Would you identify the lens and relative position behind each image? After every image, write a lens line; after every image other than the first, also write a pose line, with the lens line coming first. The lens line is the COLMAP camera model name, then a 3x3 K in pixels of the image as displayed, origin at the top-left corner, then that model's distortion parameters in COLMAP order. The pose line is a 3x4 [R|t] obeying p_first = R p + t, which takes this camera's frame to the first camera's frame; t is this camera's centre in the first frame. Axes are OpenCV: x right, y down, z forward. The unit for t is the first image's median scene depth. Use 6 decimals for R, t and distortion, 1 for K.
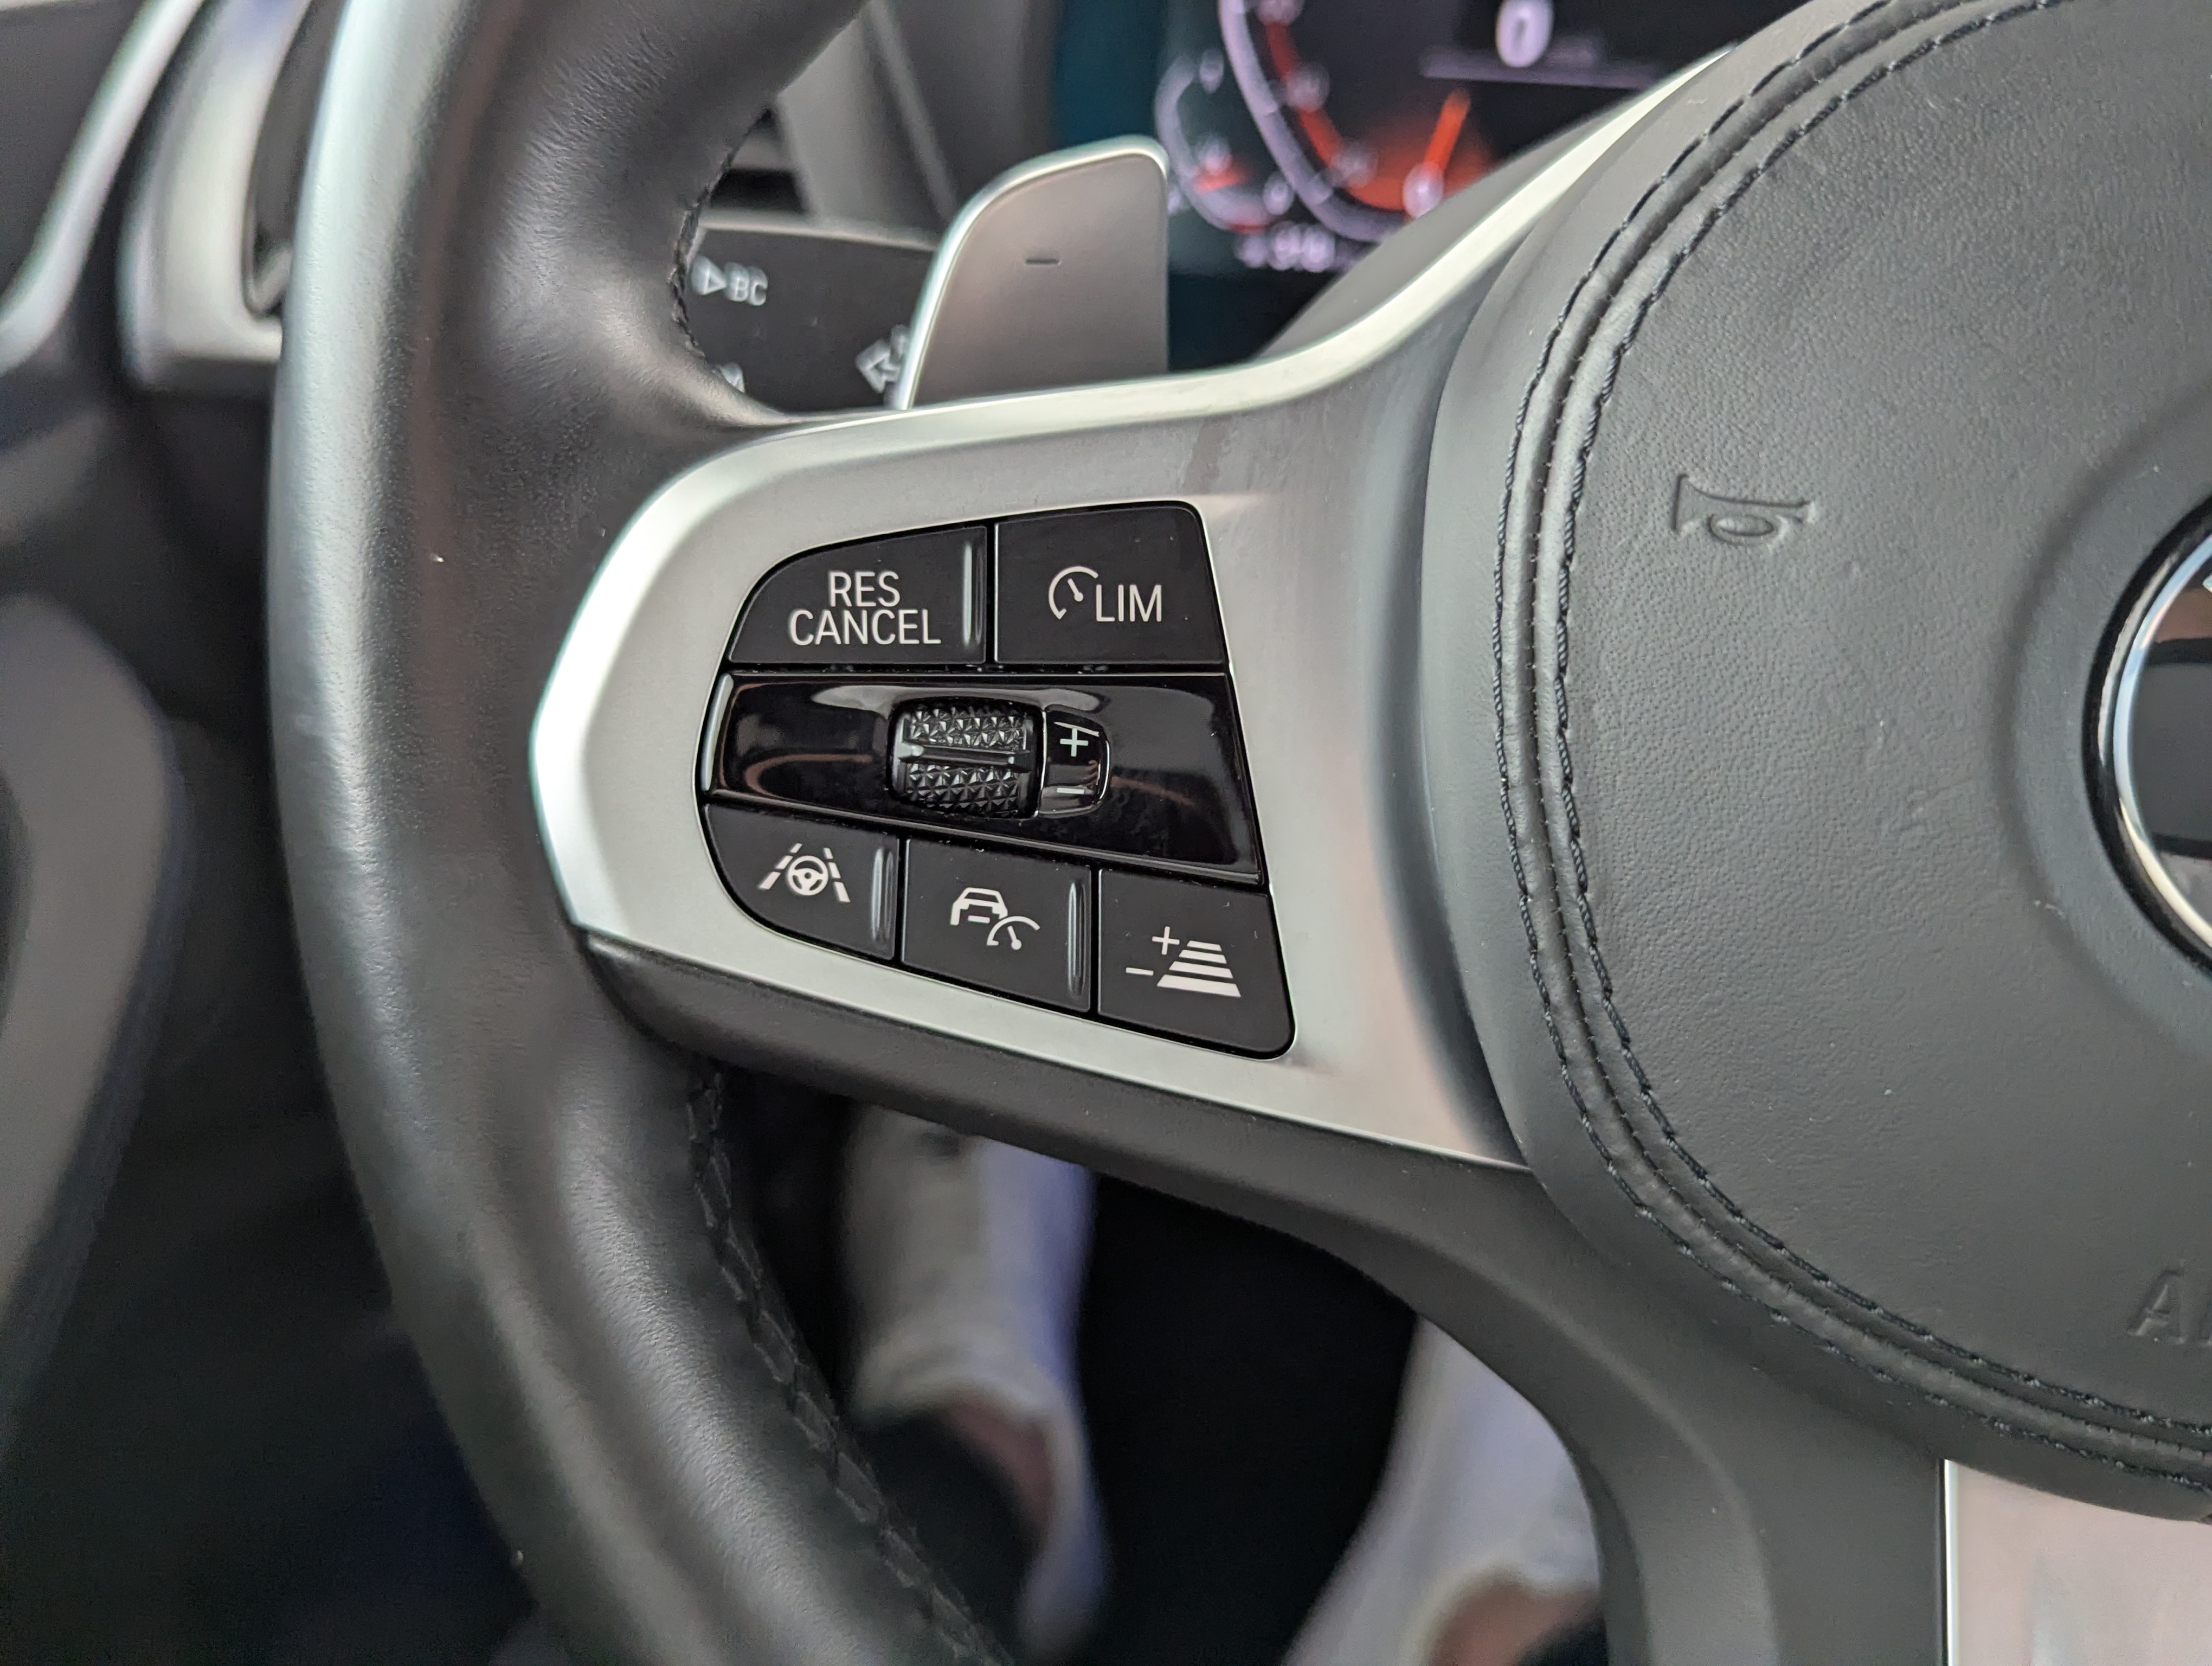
lens RADIAL K [[1900.8, 0, 1106.0], [0, 1900.8, 833.0], [0, 0, 1]] dist [-0.003484, -0.011106]
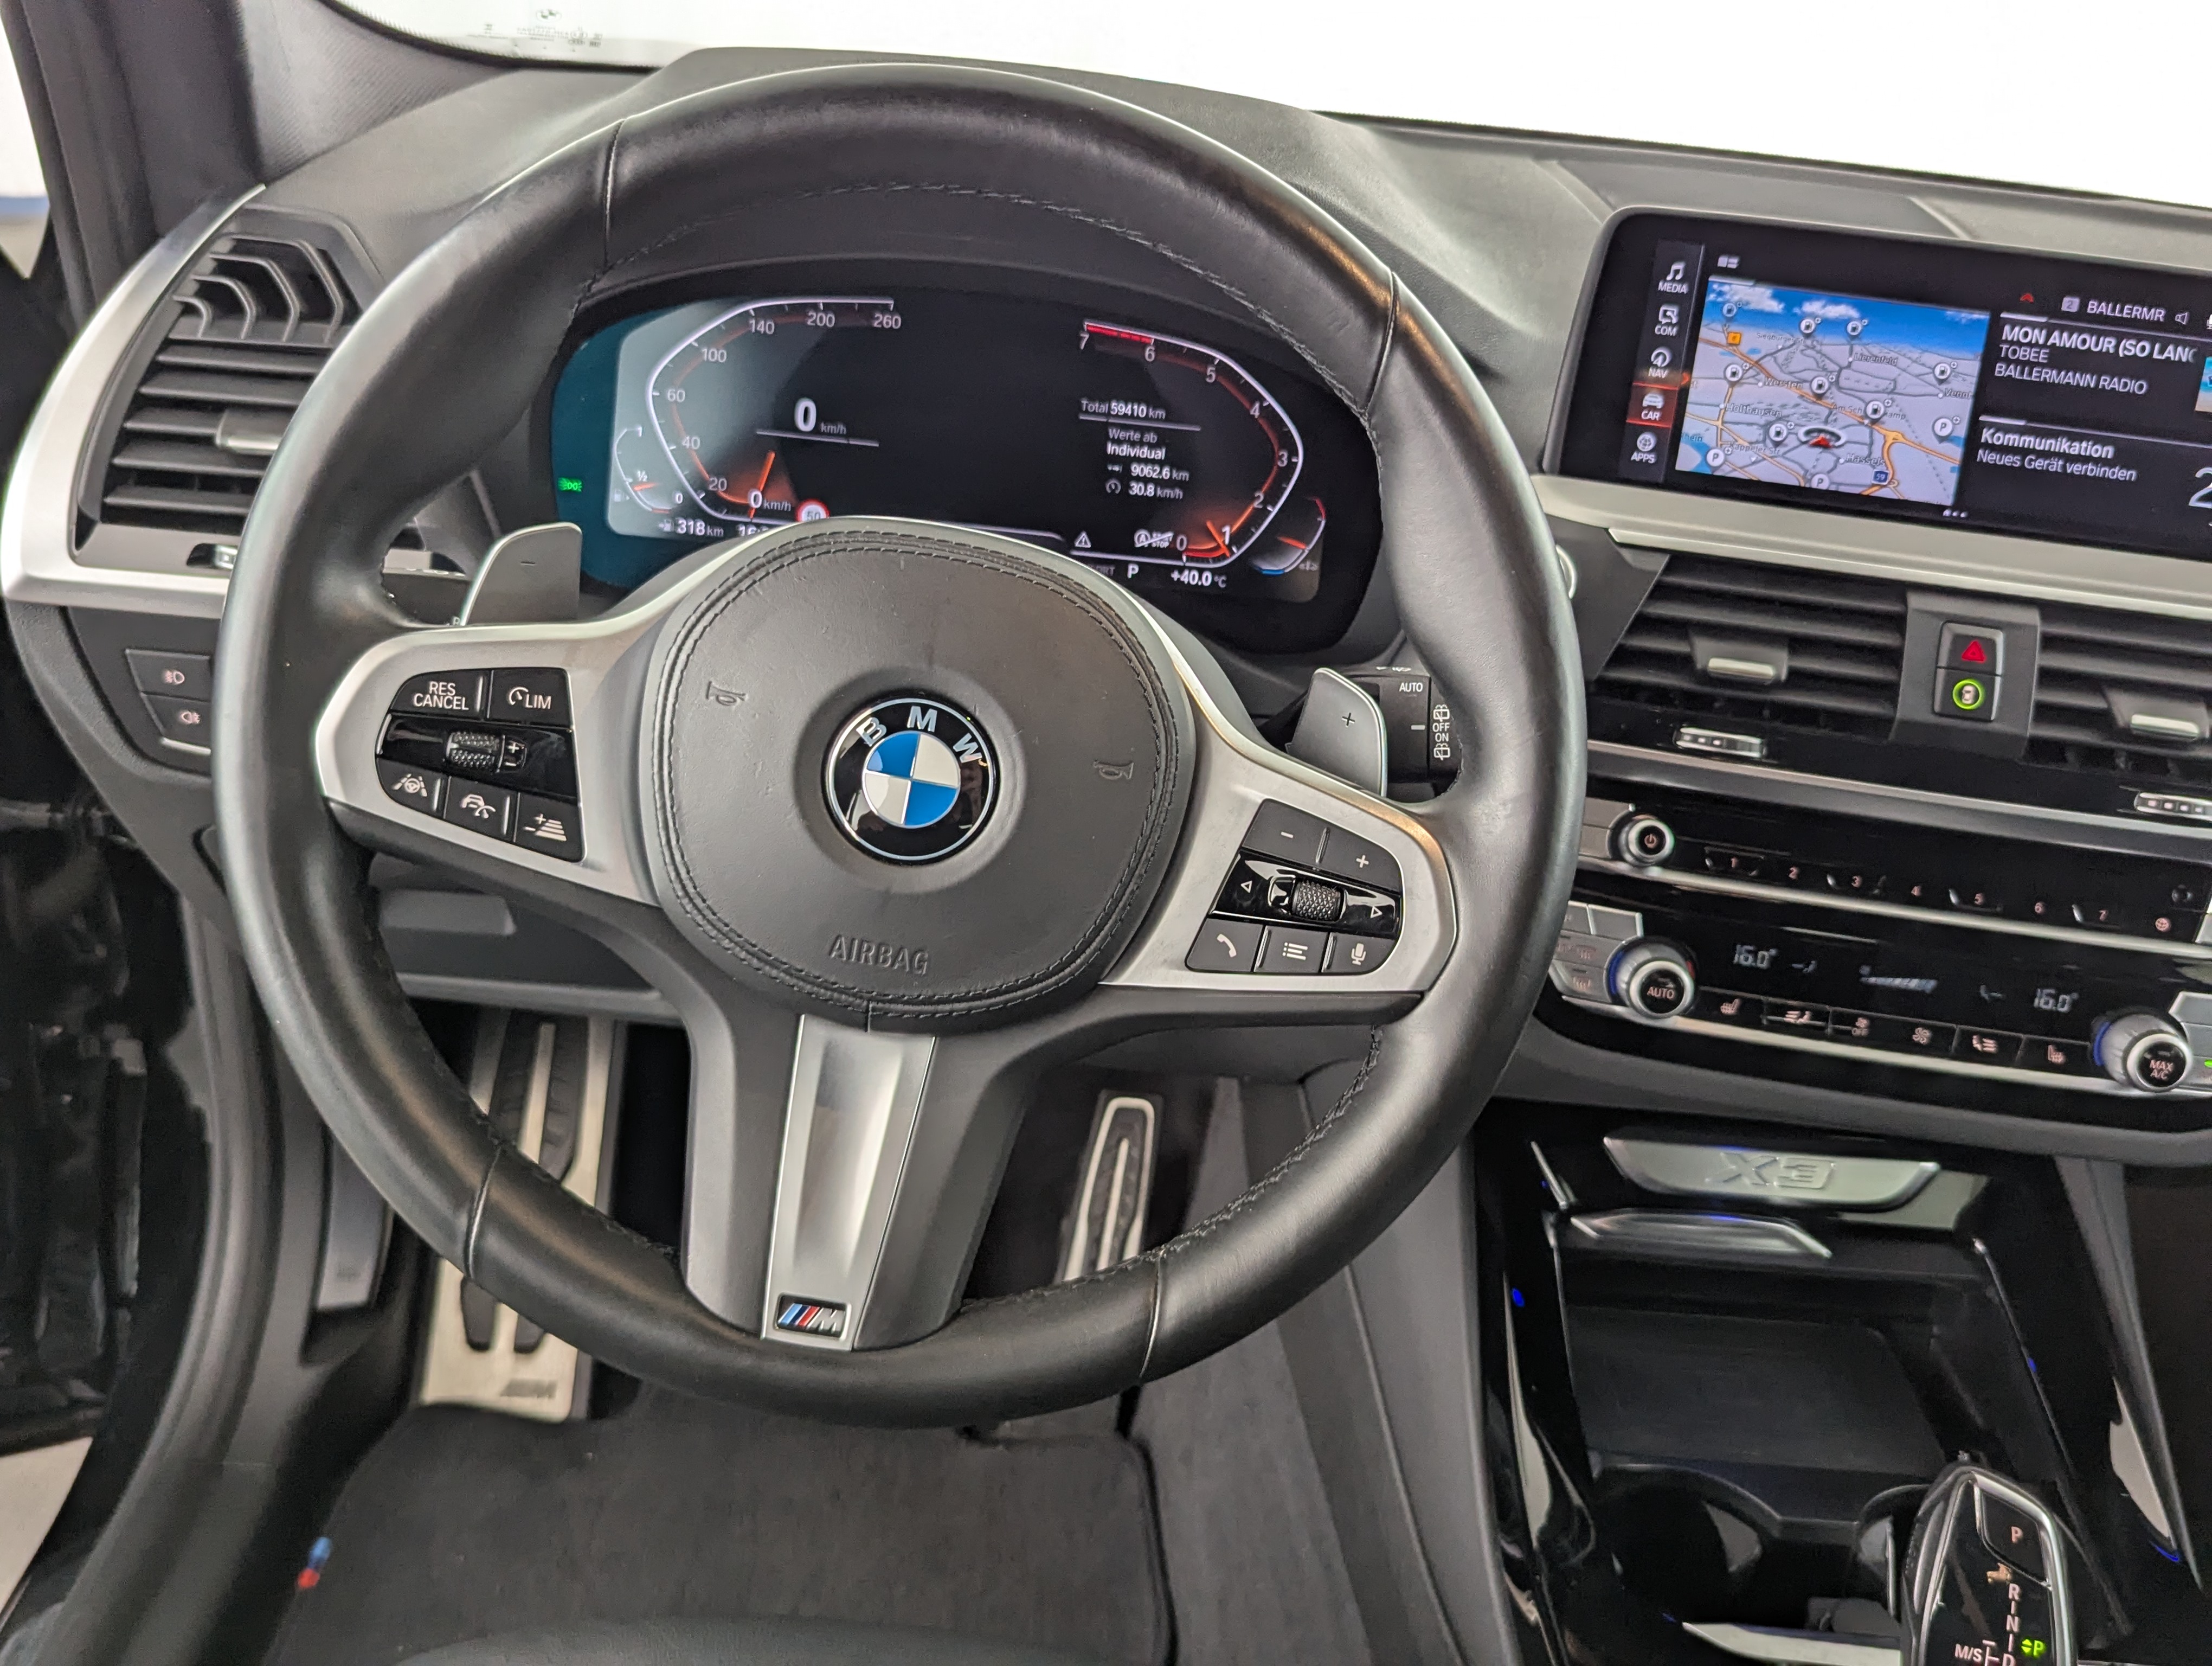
lens RADIAL K [[1797.7, 0, 1109.8], [0, 1797.7, 796.1], [0, 0, 1]] dist [0.004730, 0.005406]
pose [[0.973427, 0.086262, 0.212127, 0.294405], [-0.077516, 0.995775, -0.049225, 0.090616], [-0.215477, 0.031474, 0.976002, -1.879861]]
